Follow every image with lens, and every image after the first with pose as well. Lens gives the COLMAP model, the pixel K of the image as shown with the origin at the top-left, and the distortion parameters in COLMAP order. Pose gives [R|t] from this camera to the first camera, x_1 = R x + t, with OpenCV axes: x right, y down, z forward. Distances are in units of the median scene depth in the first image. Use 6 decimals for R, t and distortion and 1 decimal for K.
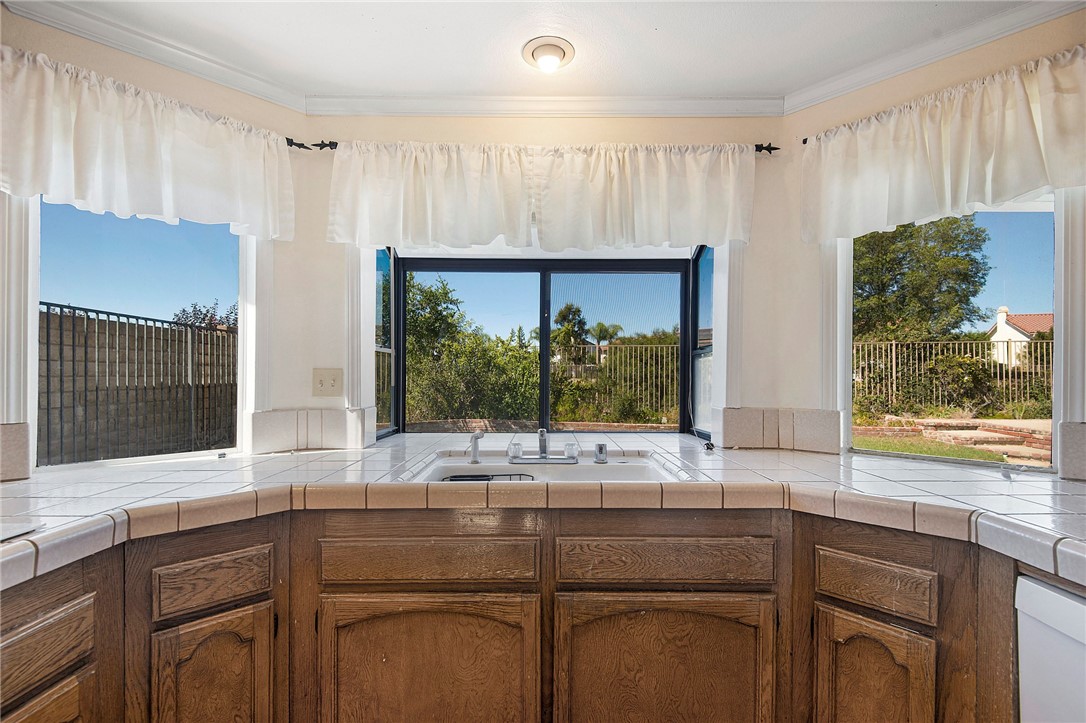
lens RADIAL K [[494.9, 0, 532.7], [0, 494.9, 377.3], [0, 0, 1]] dist [-0.016413, -0.002501]
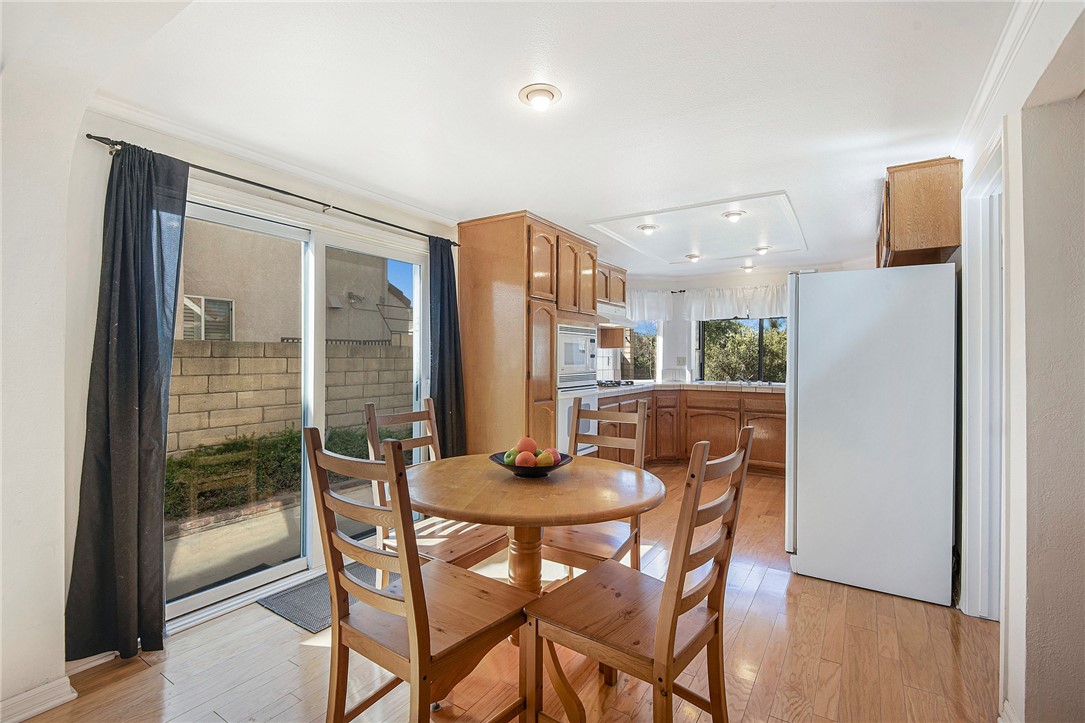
lens RADIAL K [[485.7, 0, 541.0], [0, 485.7, 360.0], [0, 0, 1]] dist [0.002432, 0.000287]
pose [[0.848039, 0.004257, -0.529917, 0.530316], [-0.004497, 0.999990, 0.000837, 0.003669], [0.529915, 0.001673, 0.848049, -2.339330]]
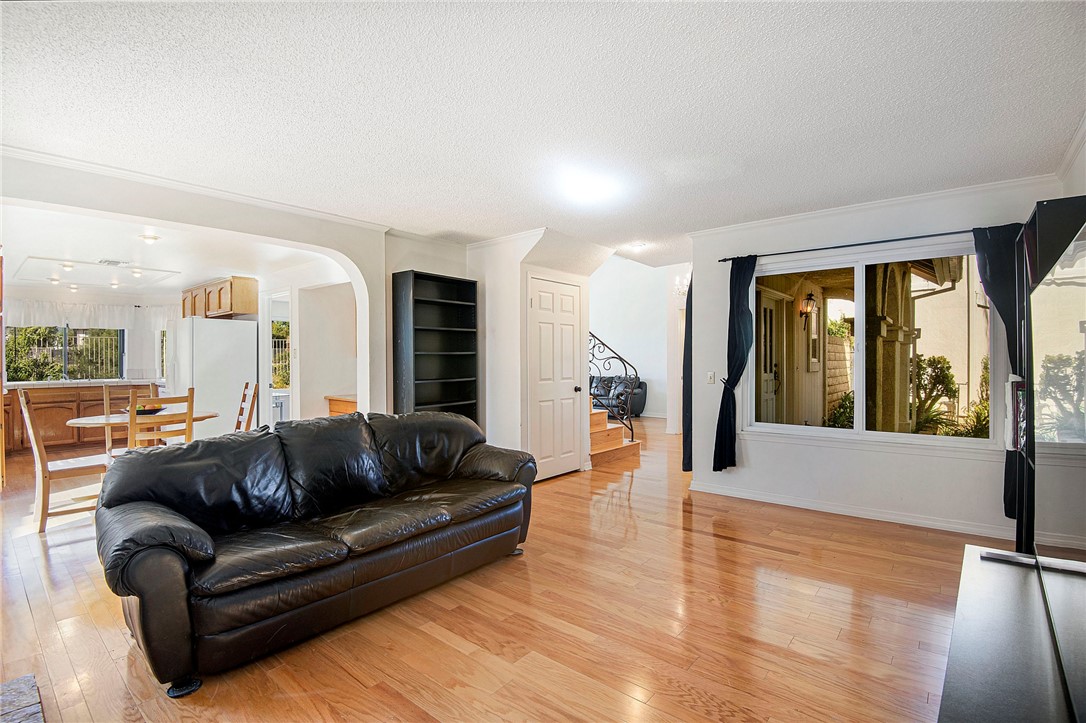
lens RADIAL K [[525.3, 0, 540.0], [0, 525.3, 360.9], [0, 0, 1]] dist [-0.039935, -0.000866]
pose [[0.638111, -0.008474, 0.769898, -0.689180], [0.008059, 0.999958, 0.004328, 0.005653], [-0.769903, 0.003443, 0.638152, -4.371510]]
